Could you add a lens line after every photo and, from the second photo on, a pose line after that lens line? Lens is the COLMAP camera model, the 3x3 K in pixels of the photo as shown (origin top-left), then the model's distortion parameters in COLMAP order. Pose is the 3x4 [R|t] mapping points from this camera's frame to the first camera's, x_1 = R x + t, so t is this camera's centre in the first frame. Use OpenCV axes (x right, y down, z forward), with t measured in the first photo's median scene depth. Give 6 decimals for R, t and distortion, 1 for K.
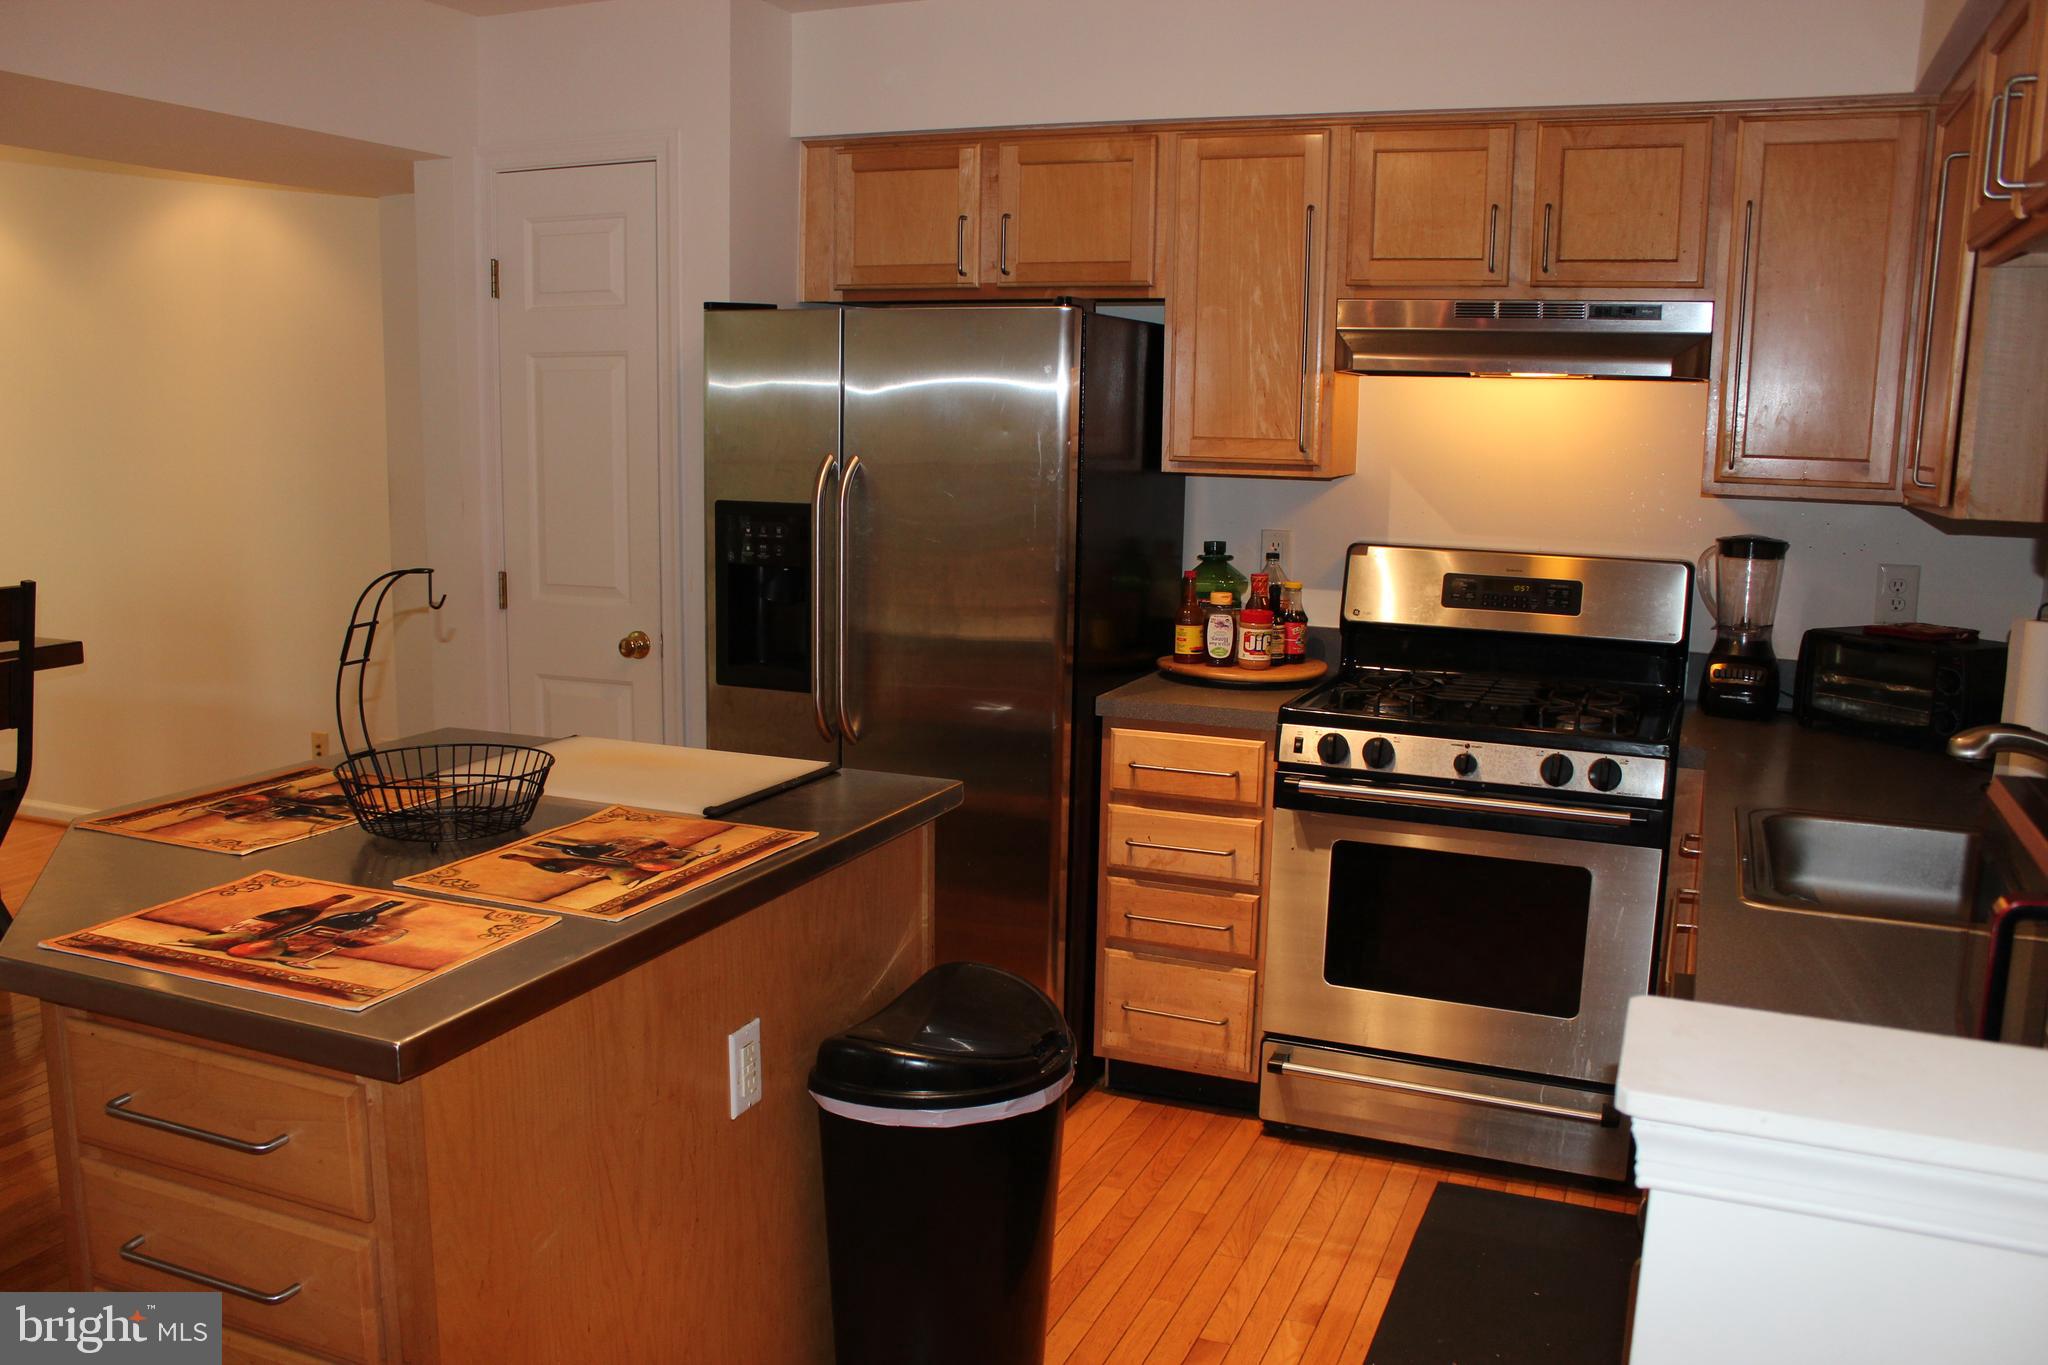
lens RADIAL K [[1718.5, 0, 1000.1], [0, 1718.5, 703.7], [0, 0, 1]] dist [-0.155518, 0.141779]
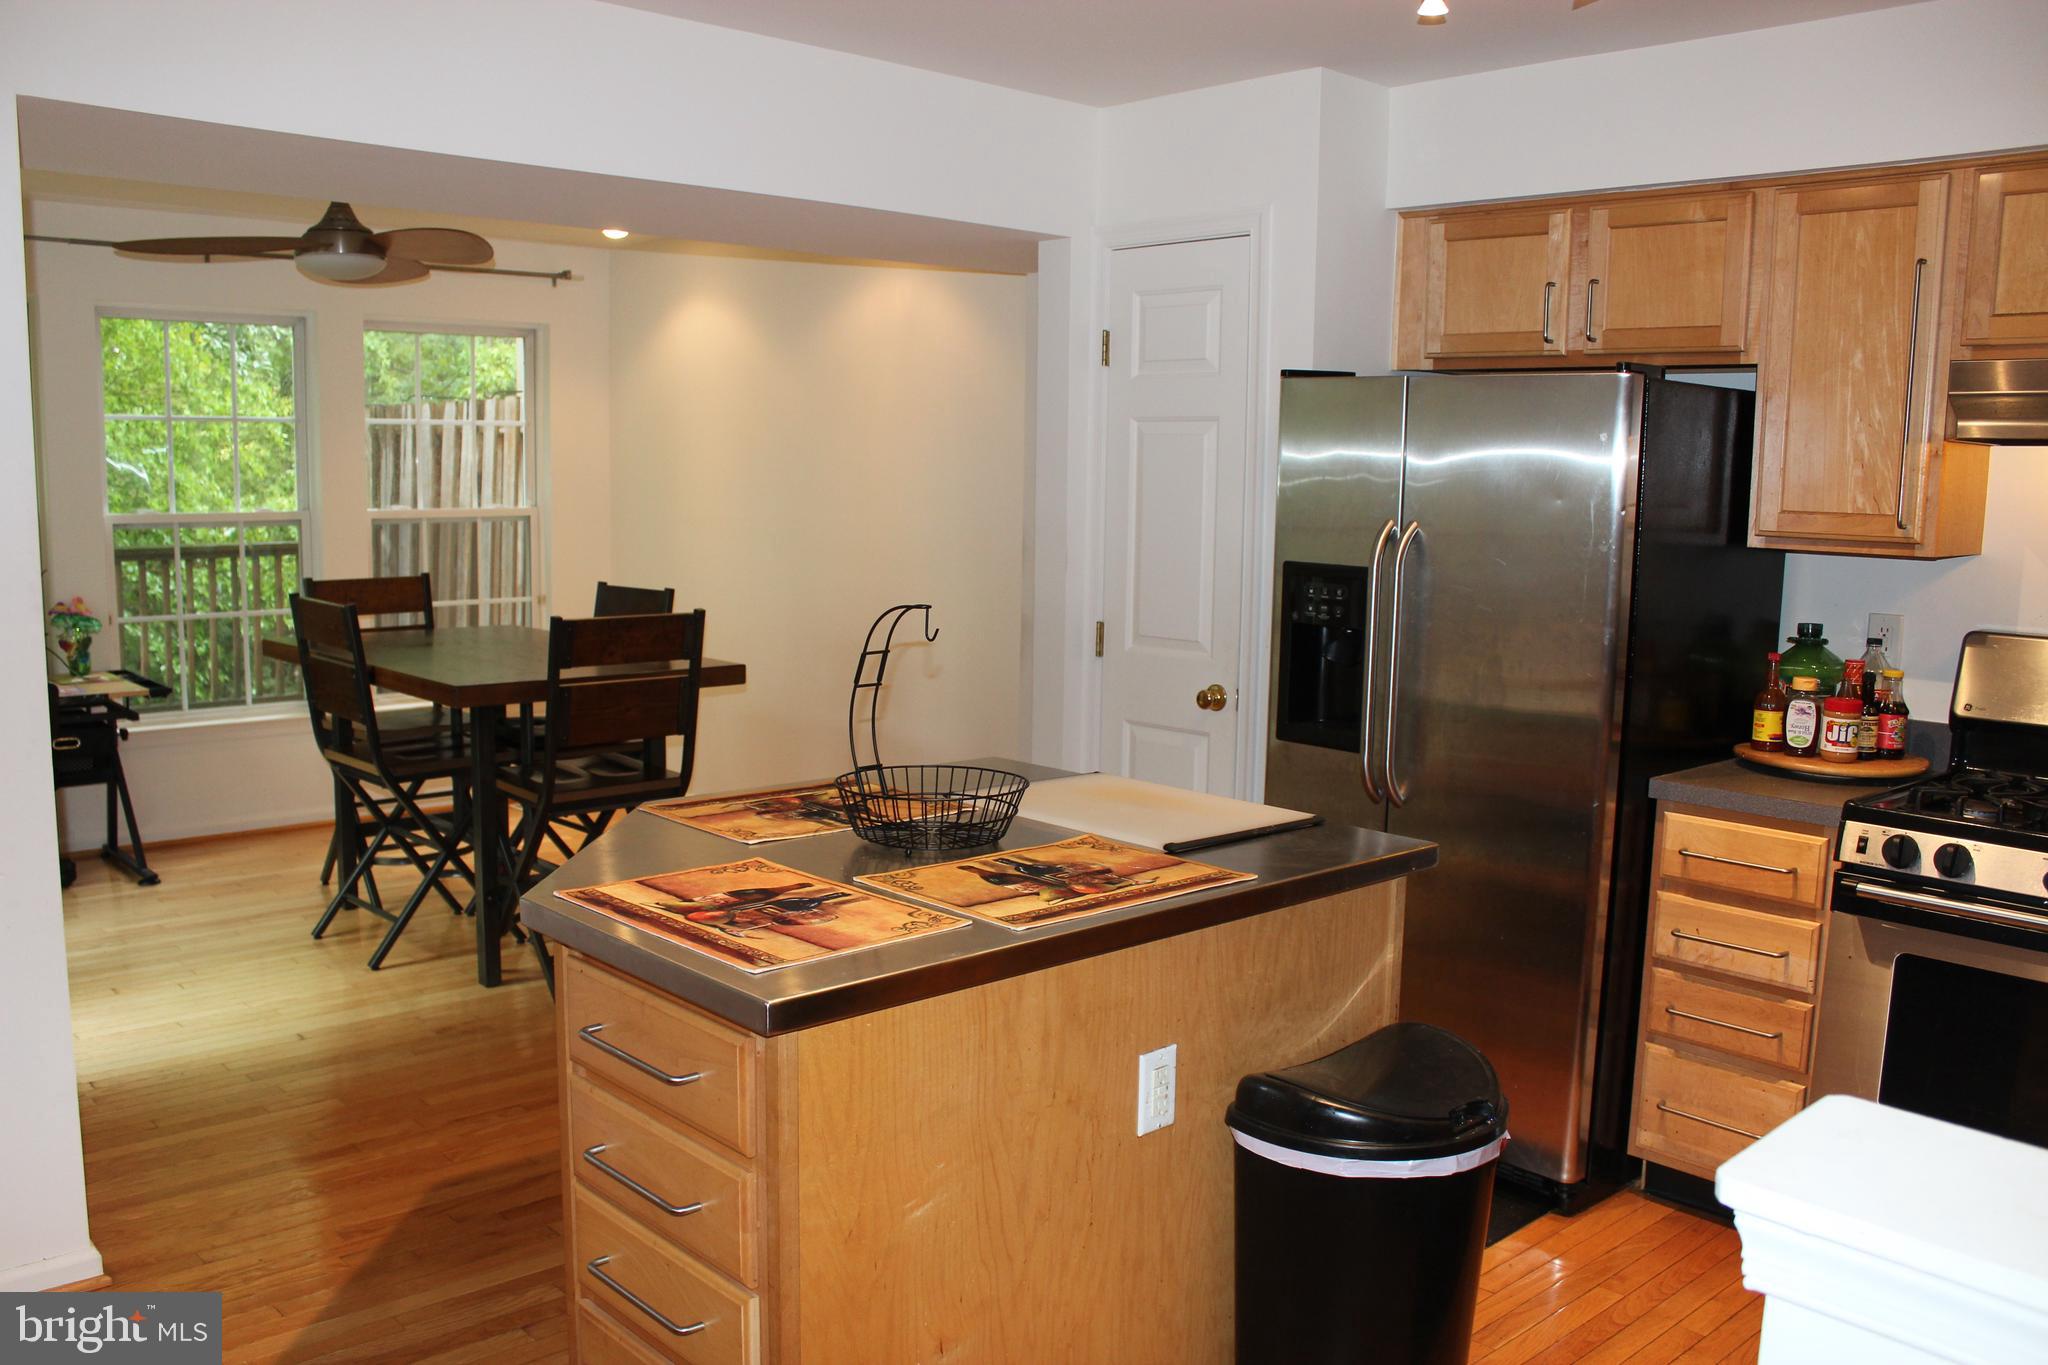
lens RADIAL K [[1718.5, 0, 1004.6], [0, 1718.5, 705.2], [0, 0, 1]] dist [-0.155518, 0.141779]
pose [[0.911367, 0.060110, -0.407182, 0.110949], [-0.076739, 0.996747, -0.024615, 0.006545], [0.404378, 0.053680, 0.913015, -0.006944]]
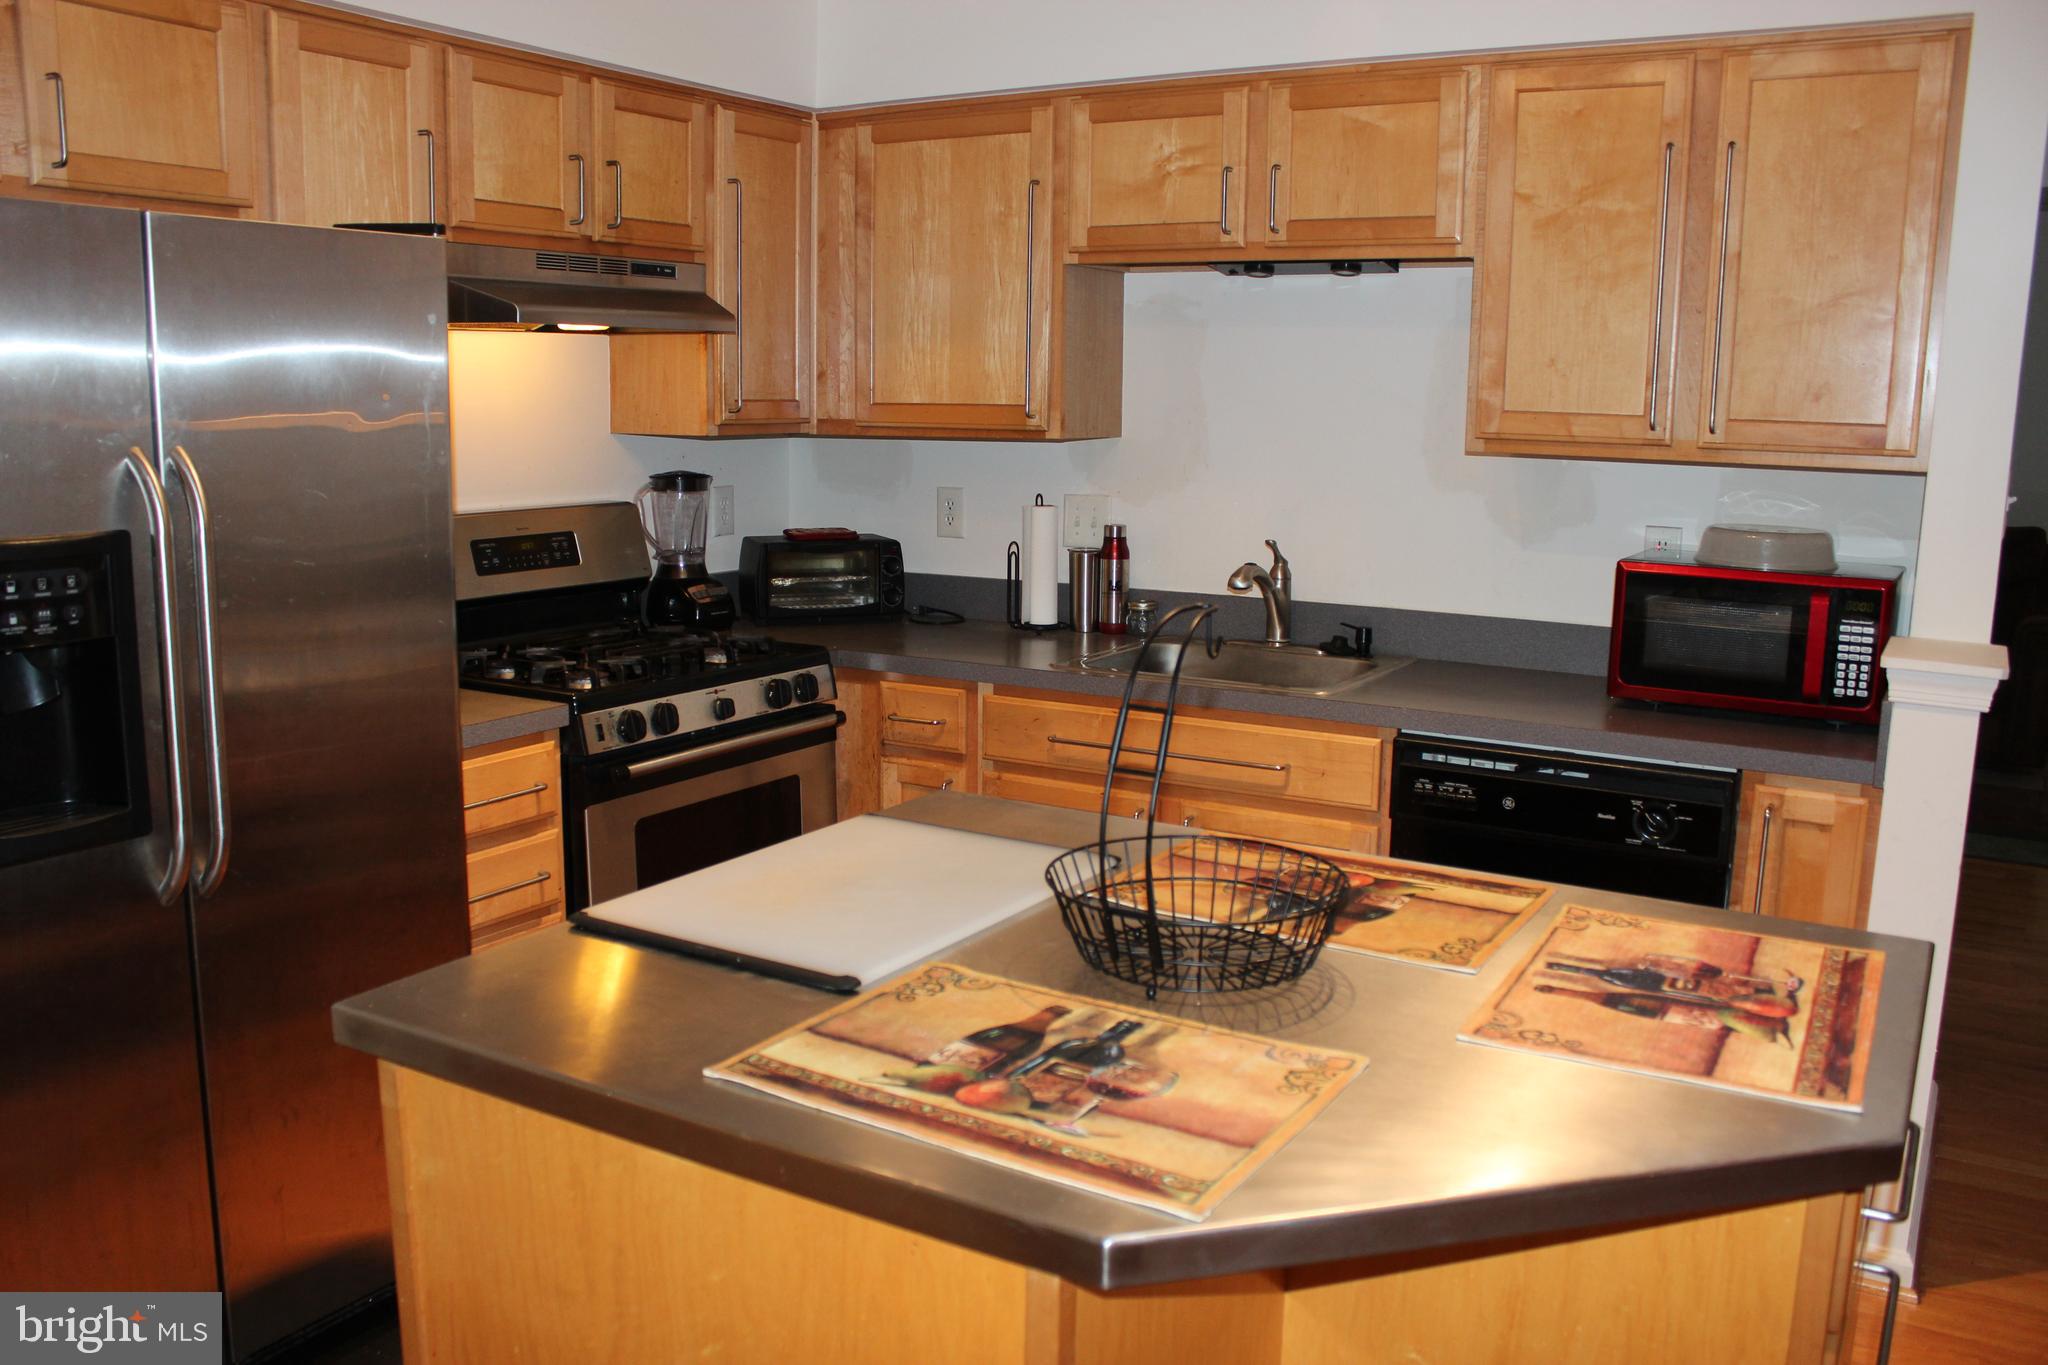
lens RADIAL K [[1718.5, 0, 1010.2], [0, 1718.5, 691.6], [0, 0, 1]] dist [-0.155518, 0.141779]
pose [[0.134716, -0.187118, 0.973056, -0.665710], [0.156863, 0.973652, 0.165515, -0.111322], [-0.978389, 0.130339, 0.160518, 0.618158]]
